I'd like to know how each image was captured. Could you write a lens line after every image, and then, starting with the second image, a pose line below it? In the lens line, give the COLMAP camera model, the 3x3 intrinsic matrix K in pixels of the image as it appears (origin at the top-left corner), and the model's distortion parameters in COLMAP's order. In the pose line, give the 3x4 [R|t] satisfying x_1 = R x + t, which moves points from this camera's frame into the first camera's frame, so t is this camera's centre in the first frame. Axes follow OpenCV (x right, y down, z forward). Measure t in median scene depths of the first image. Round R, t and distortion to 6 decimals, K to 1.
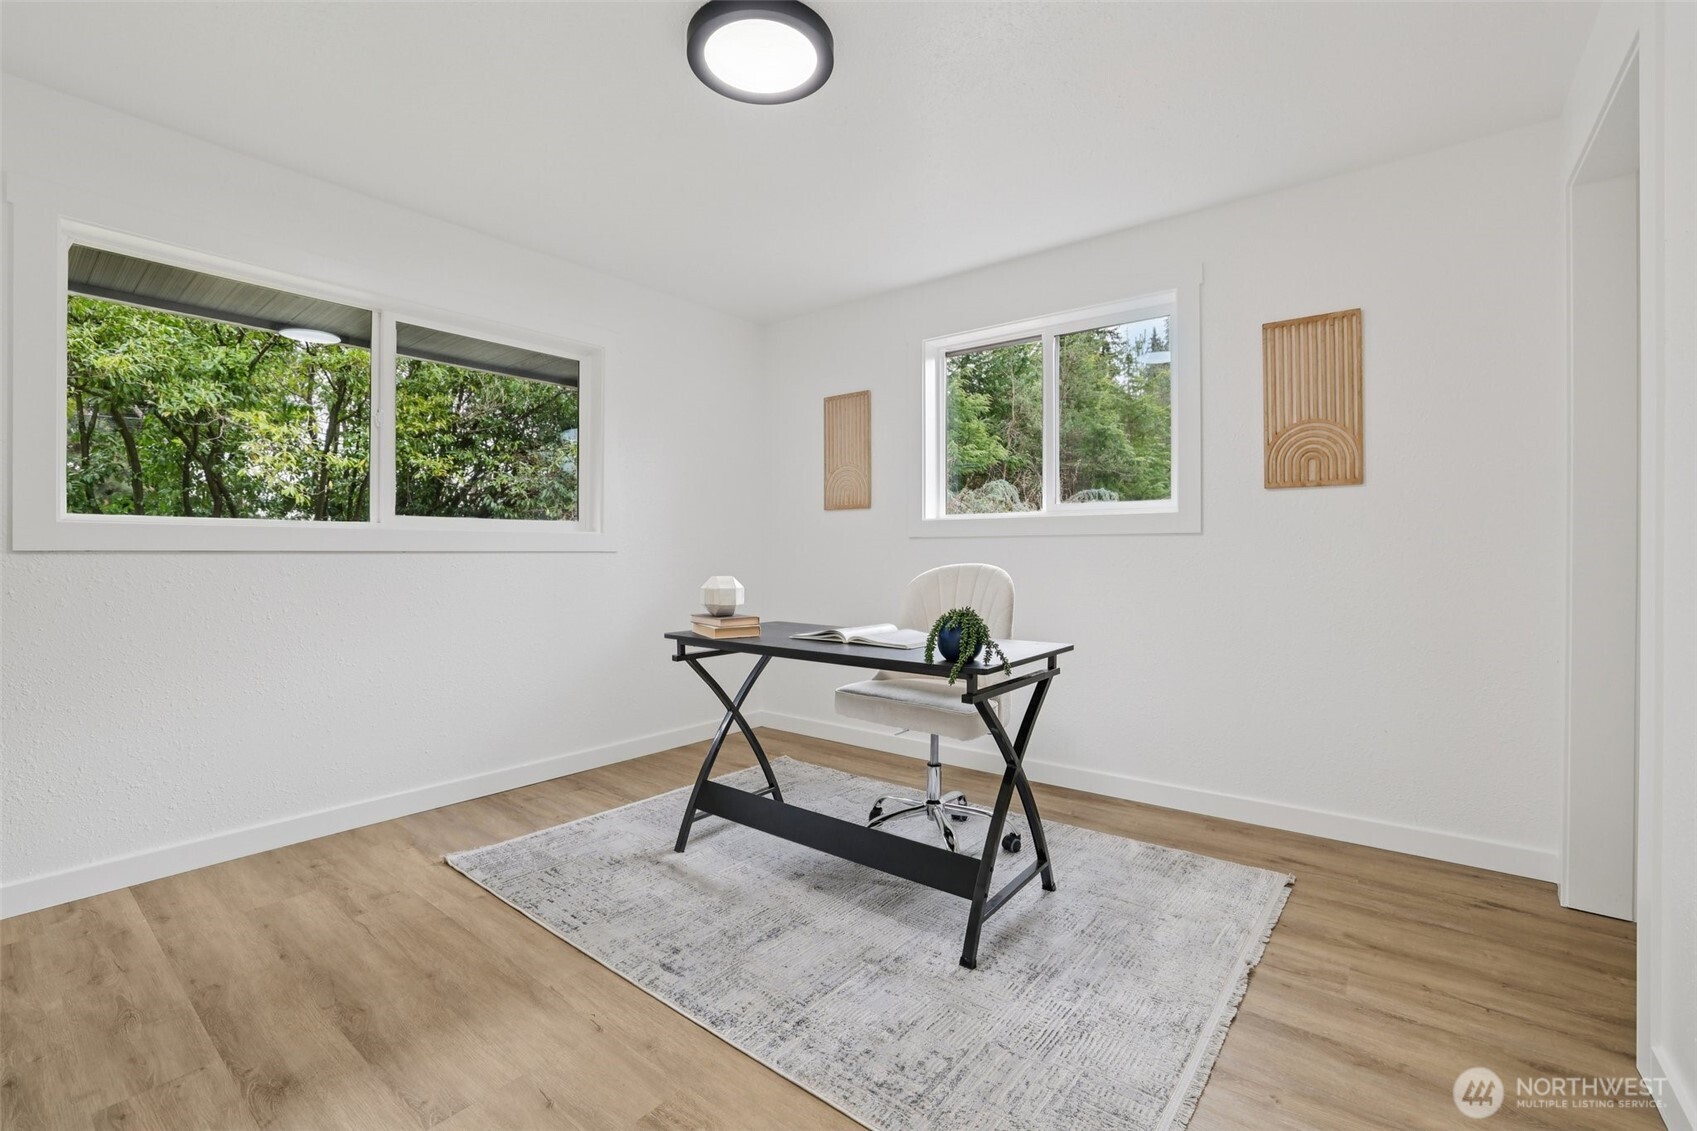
lens RADIAL K [[731.1, 0, 846.5], [0, 731.1, 550.8], [0, 0, 1]] dist [-0.026476, 0.007543]
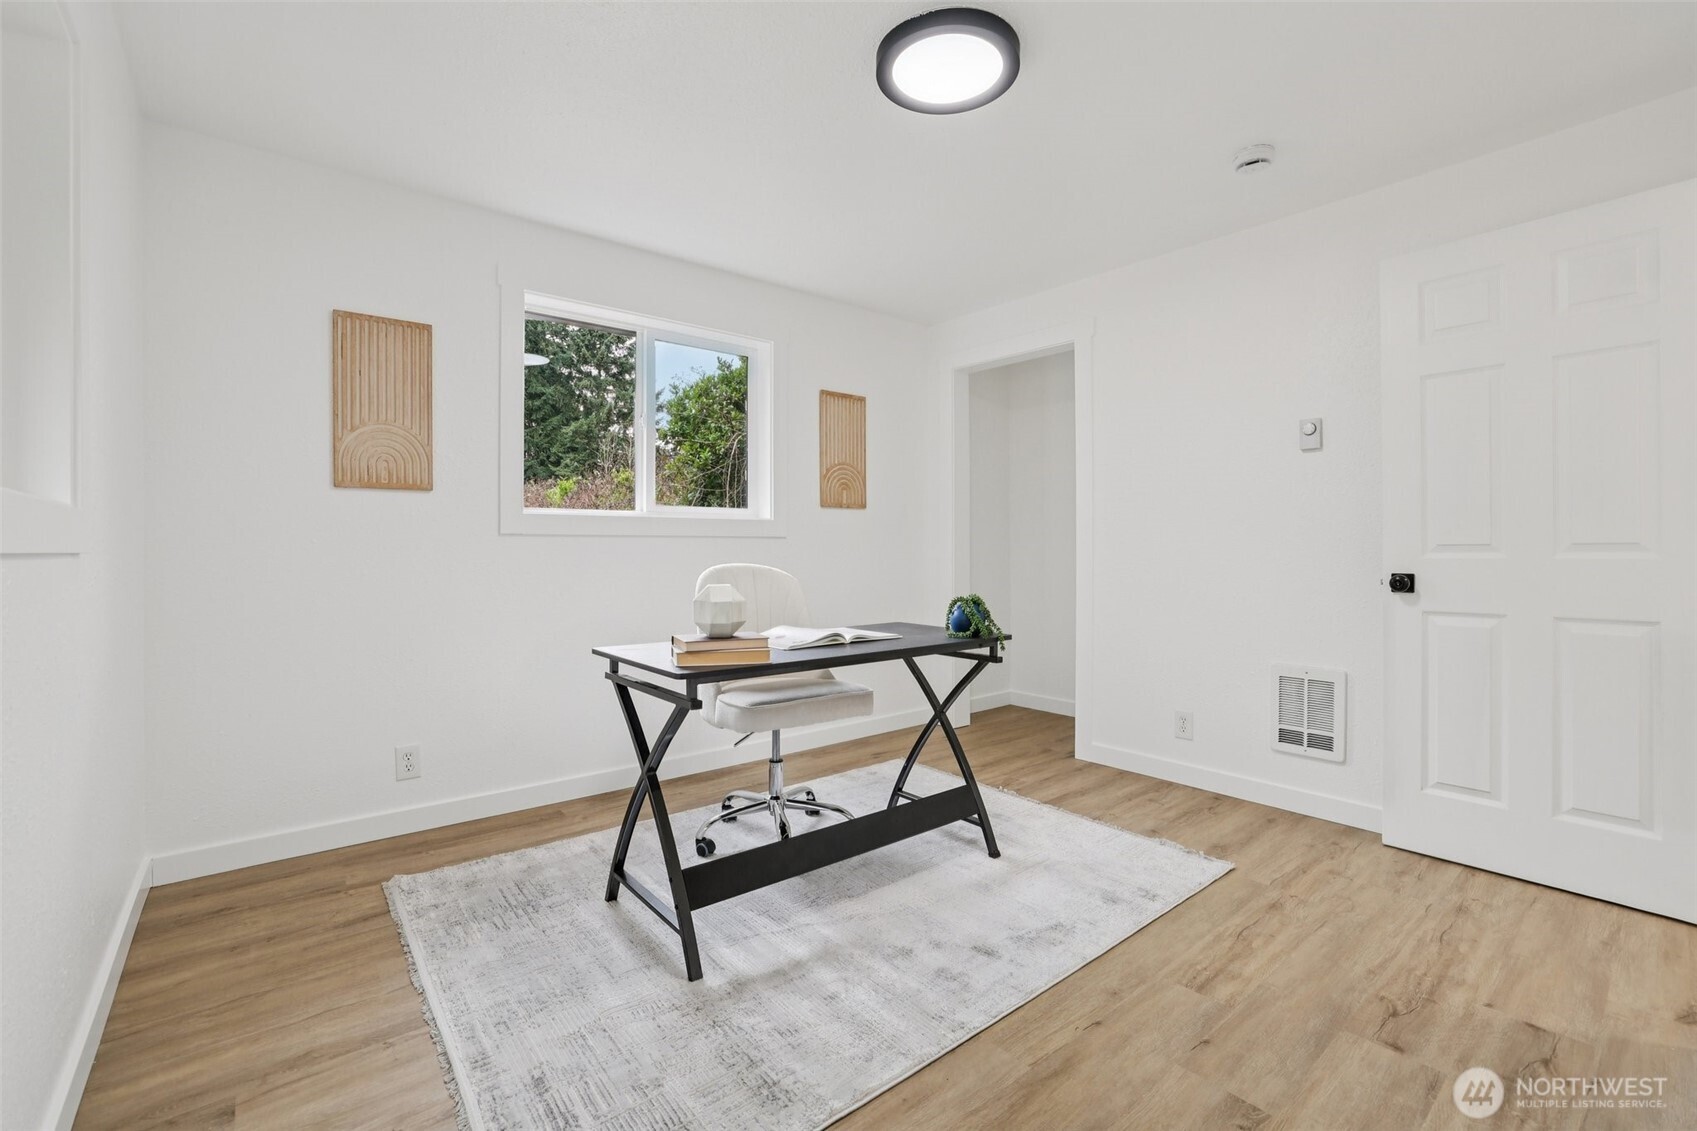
lens RADIAL K [[731.1, 0, 848.5], [0, 731.1, 554.7], [0, 0, 1]] dist [-0.026476, 0.007543]
pose [[0.219902, -0.005683, 0.975505, -0.821624], [0.001534, 0.999984, 0.005479, -0.000177], [-0.975521, 0.000292, 0.219907, 0.654000]]
